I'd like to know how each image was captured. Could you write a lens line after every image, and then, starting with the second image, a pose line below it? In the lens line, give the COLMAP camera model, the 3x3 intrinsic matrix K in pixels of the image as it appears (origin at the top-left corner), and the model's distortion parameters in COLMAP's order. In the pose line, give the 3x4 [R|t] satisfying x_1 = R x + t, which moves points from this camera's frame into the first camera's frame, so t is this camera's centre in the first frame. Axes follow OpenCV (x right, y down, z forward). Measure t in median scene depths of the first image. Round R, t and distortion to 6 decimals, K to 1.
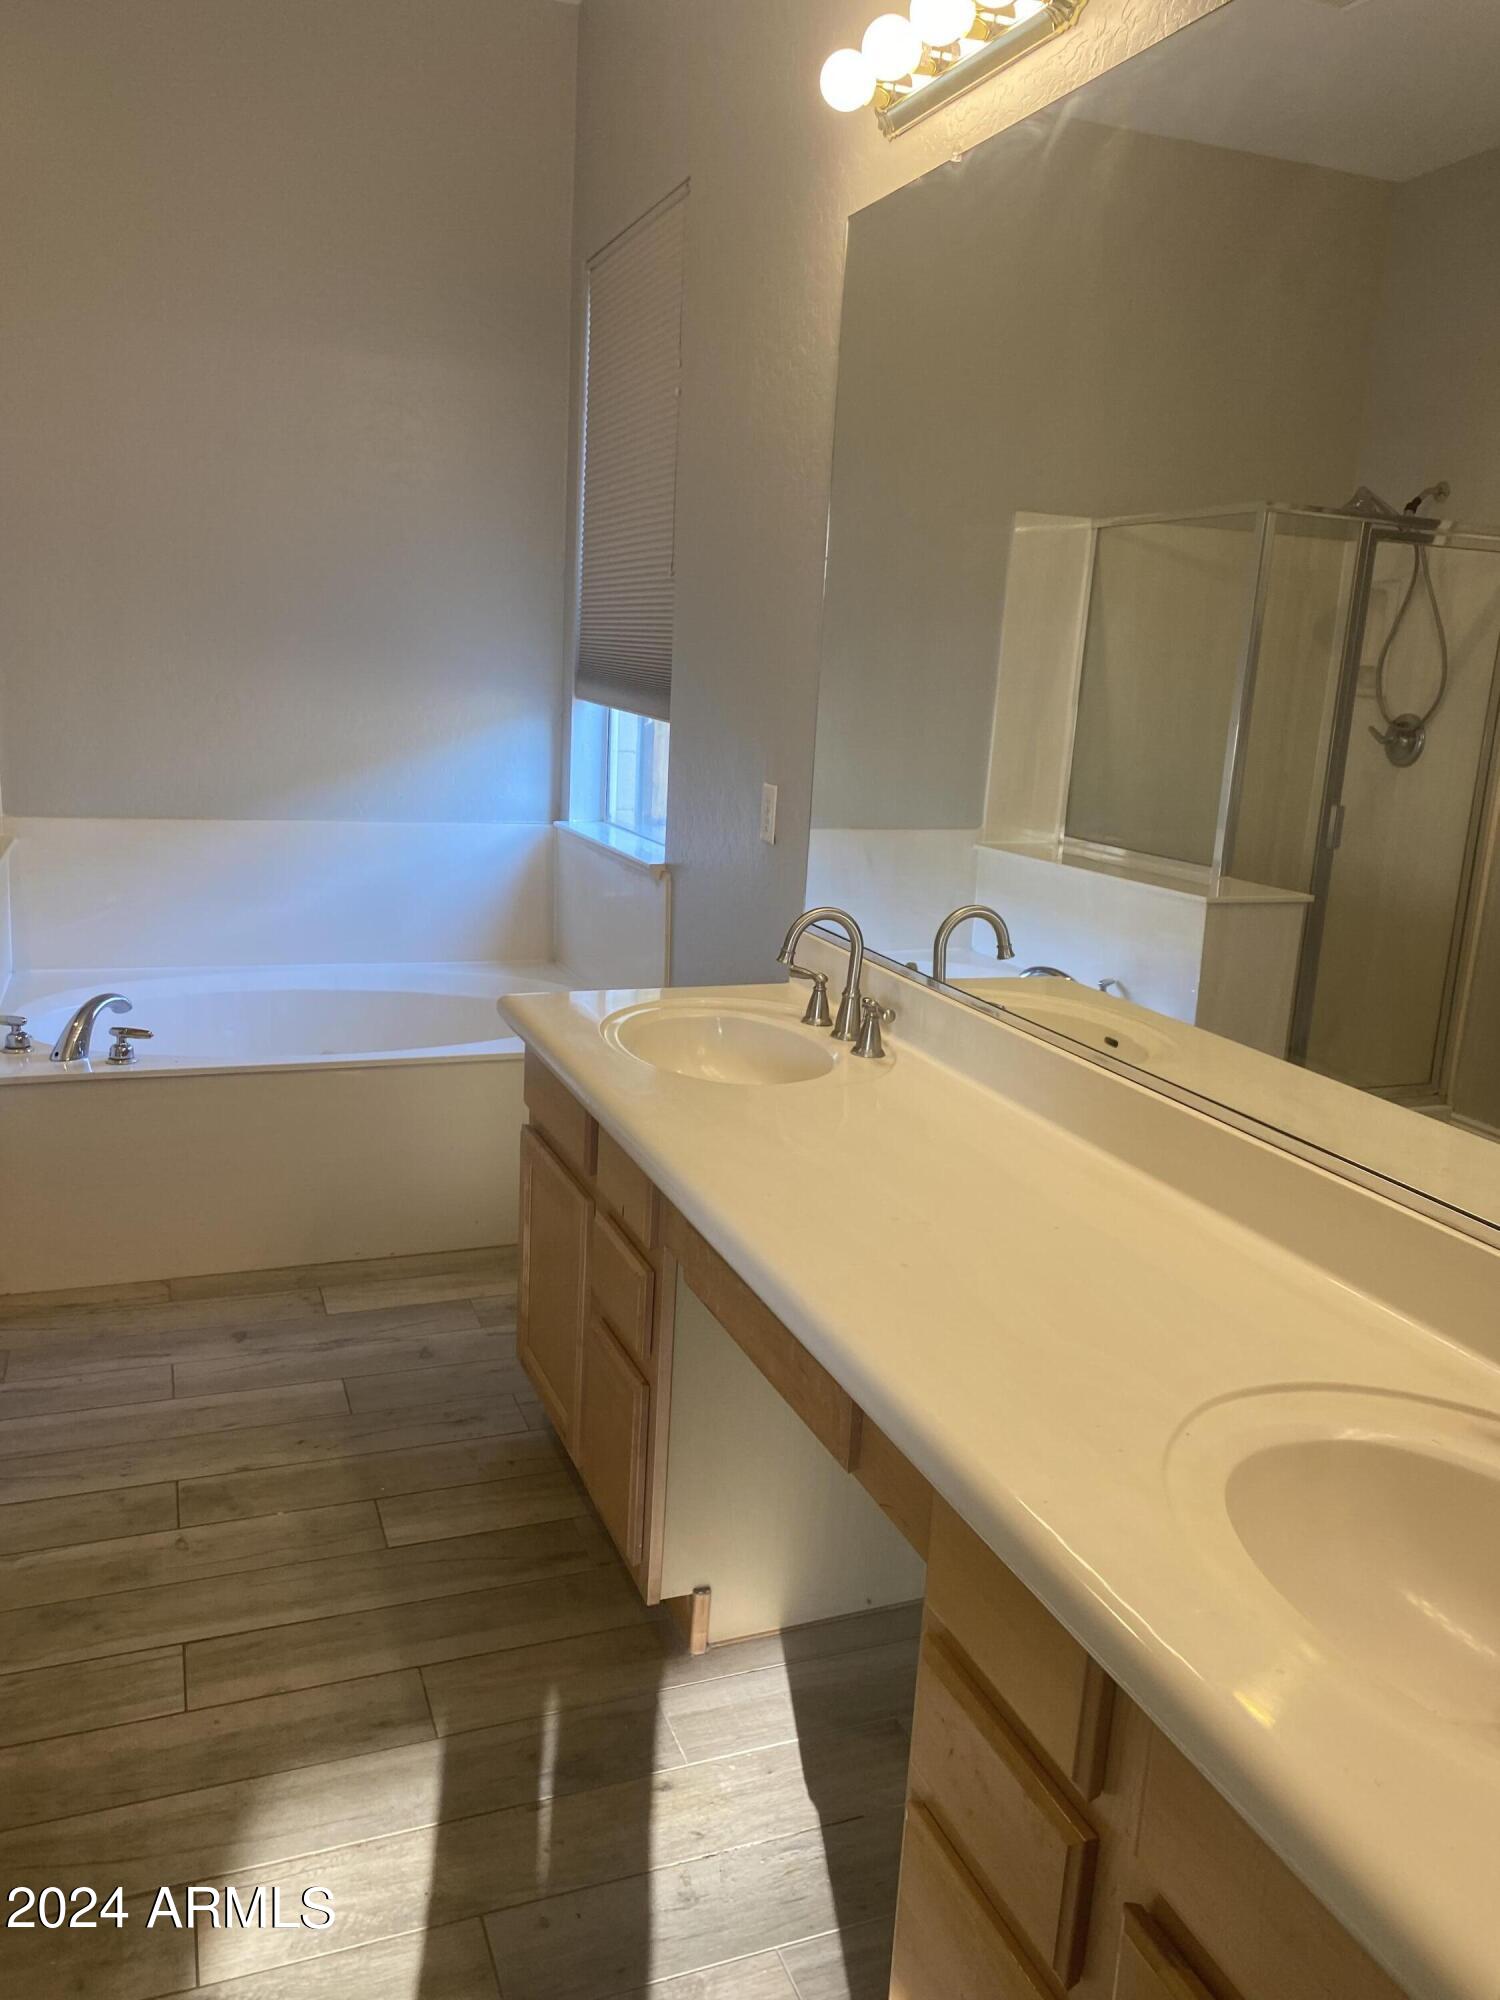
lens RADIAL K [[1514.9, 0, 756.8], [0, 1514.9, 1014.5], [0, 0, 1]] dist [0.073404, -0.156434]
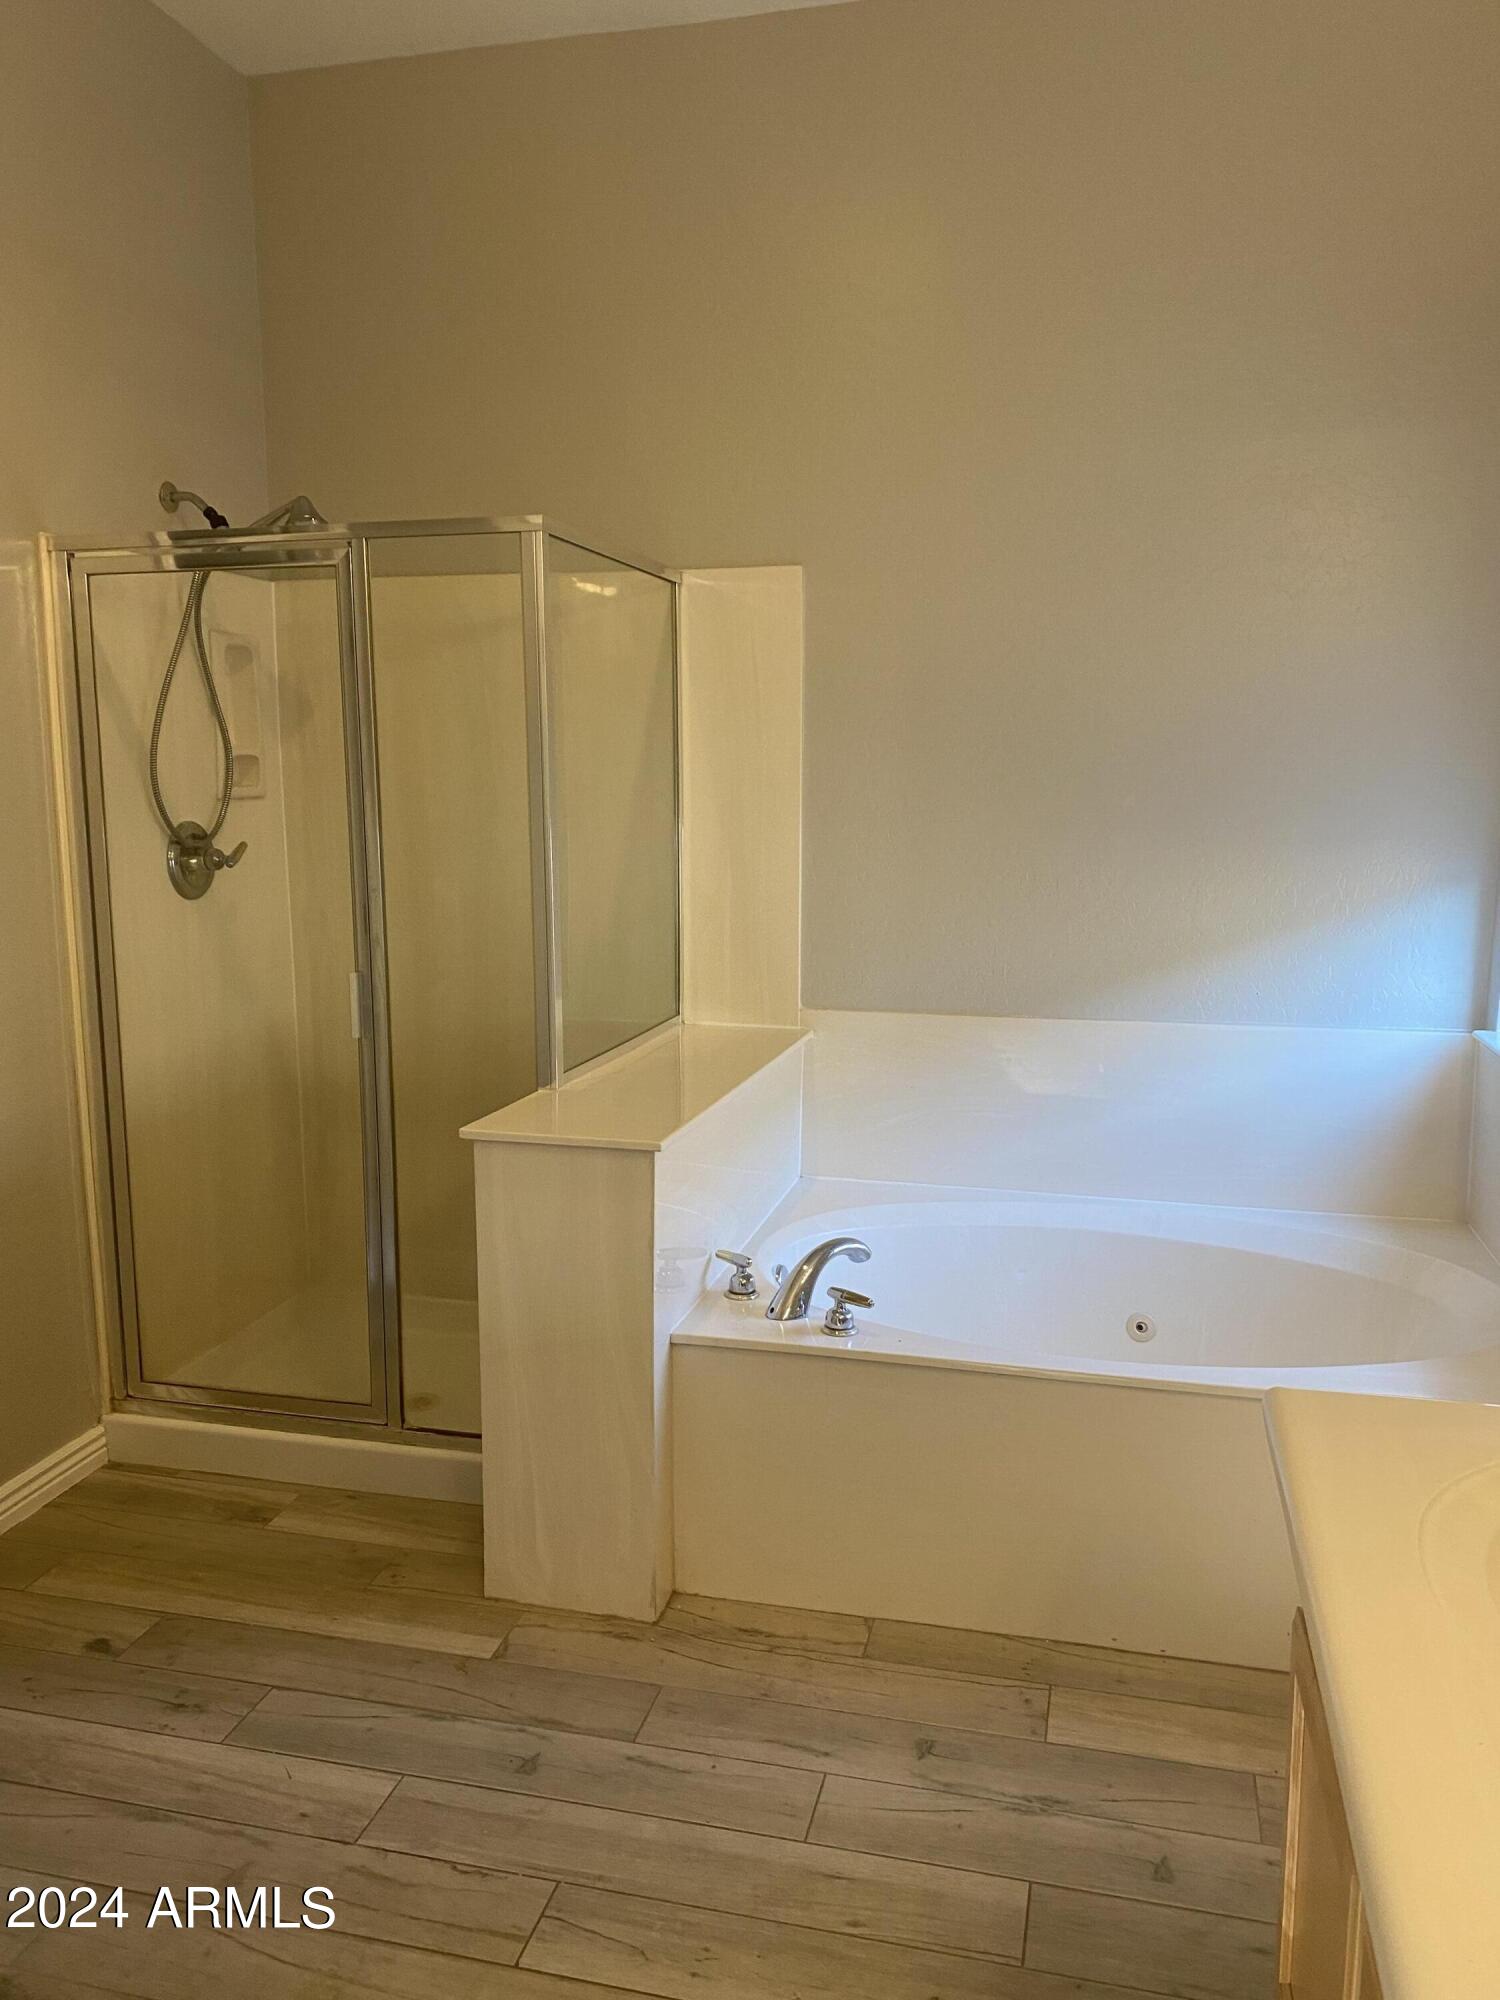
lens RADIAL K [[1514.9, 0, 756.8], [0, 1514.9, 1014.5], [0, 0, 1]] dist [0.073404, -0.156434]
pose [[0.819129, 0.039654, -0.572238, 0.001408], [-0.091927, 0.993788, -0.062723, -0.081556], [0.566196, 0.103982, 0.817686, 0.302521]]
